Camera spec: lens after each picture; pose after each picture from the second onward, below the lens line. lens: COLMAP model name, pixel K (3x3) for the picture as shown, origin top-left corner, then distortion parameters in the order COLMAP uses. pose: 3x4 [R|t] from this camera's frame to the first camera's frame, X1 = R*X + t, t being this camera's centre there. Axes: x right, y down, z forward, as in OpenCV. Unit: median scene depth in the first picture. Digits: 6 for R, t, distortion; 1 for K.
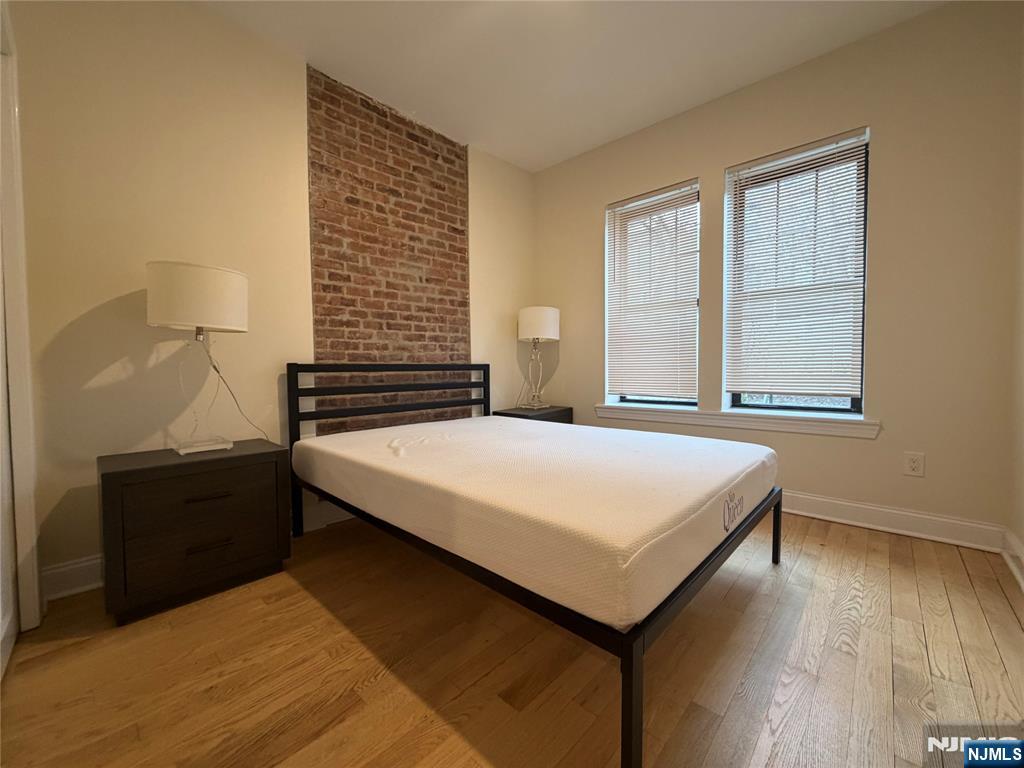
lens RADIAL K [[410.0, 0, 508.0], [0, 410.0, 386.4], [0, 0, 1]] dist [0.001589, 0.000067]
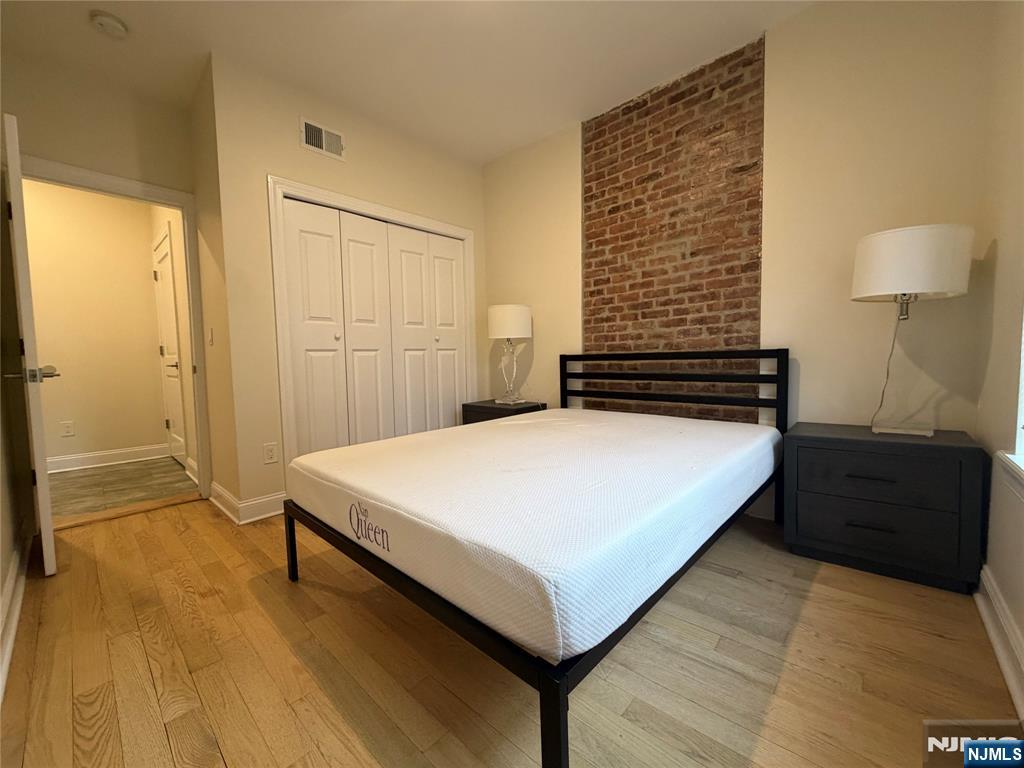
lens RADIAL K [[410.0, 0, 506.5], [0, 410.0, 382.9], [0, 0, 1]] dist [0.001589, 0.000067]
pose [[-0.006831, 0.076885, -0.997017, 0.715419], [-0.013263, 0.996945, 0.076970, -0.052011], [0.999889, 0.013750, -0.005790, 0.644132]]
